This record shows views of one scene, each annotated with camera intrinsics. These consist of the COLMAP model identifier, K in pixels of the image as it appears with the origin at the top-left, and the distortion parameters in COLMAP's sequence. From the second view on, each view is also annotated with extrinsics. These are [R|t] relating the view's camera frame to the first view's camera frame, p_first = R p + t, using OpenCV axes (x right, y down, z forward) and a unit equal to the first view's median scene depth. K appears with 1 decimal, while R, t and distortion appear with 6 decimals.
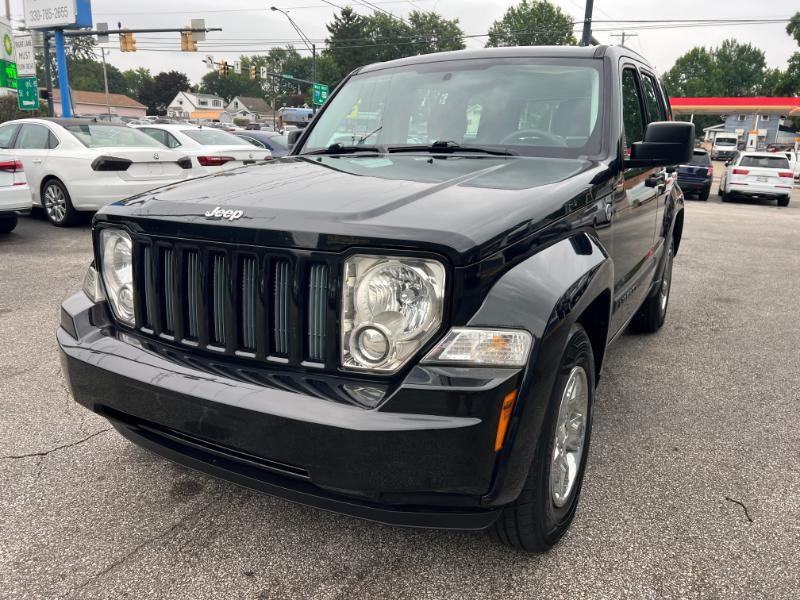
lens RADIAL K [[601.3, 0, 403.3], [0, 601.3, 304.9], [0, 0, 1]] dist [0.047545, -0.057160]
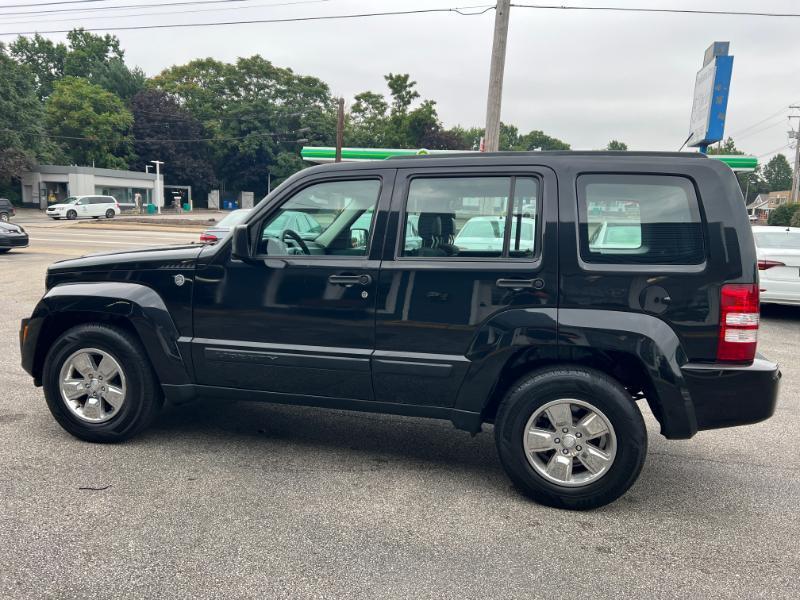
lens RADIAL K [[602.2, 0, 402.0], [0, 602.2, 295.8], [0, 0, 1]] dist [0.048618, -0.063450]
pose [[0.279521, 0.120572, -0.952539, 0.143356], [-0.284019, 0.958068, 0.037927, -0.024355], [0.917170, 0.259938, 0.302045, 0.077929]]
